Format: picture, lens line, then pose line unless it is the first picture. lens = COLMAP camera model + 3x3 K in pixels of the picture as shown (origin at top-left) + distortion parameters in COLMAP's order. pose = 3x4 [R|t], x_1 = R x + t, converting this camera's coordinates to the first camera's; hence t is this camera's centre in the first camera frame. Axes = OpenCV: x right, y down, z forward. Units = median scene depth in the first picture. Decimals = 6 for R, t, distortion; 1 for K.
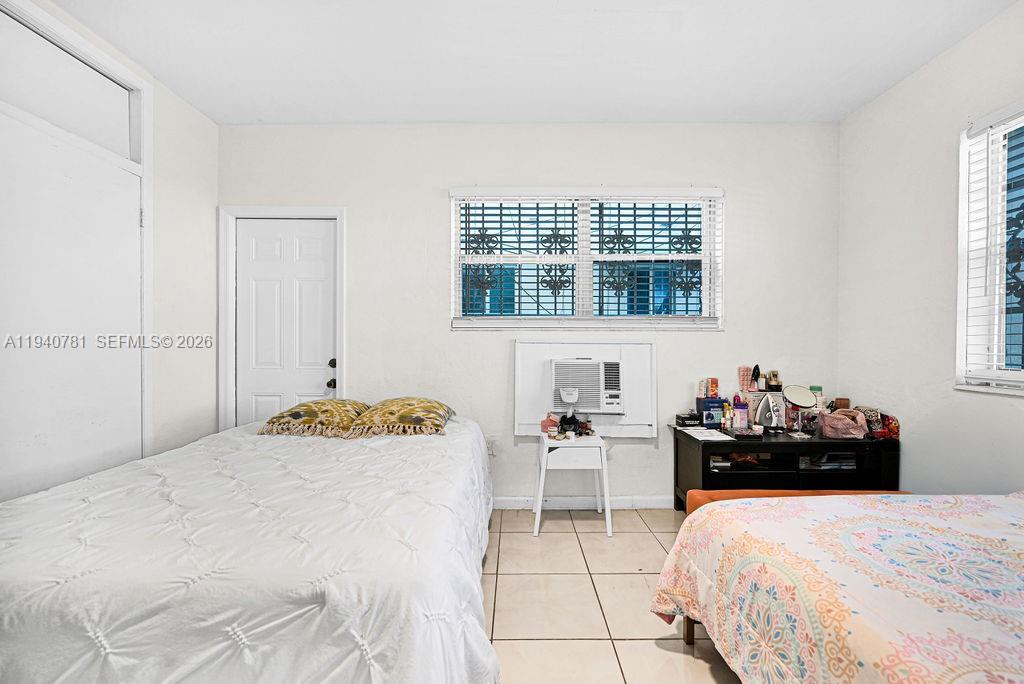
lens RADIAL K [[416.7, 0, 515.0], [0, 416.7, 344.3], [0, 0, 1]] dist [-0.001582, -0.000841]
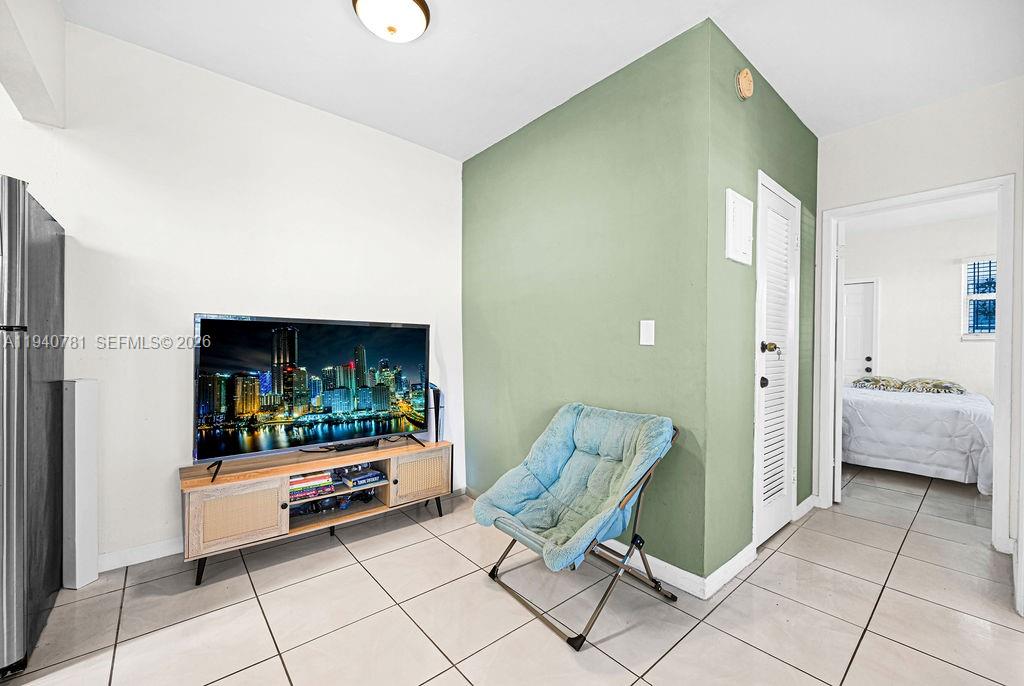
lens RADIAL K [[416.7, 0, 512.8], [0, 416.7, 345.5], [0, 0, 1]] dist [-0.001582, -0.000841]
pose [[0.653600, 0.001549, -0.756839, -0.068459], [-0.007767, 0.999959, -0.004660, 0.006766], [0.756801, 0.008924, 0.653585, -1.465832]]
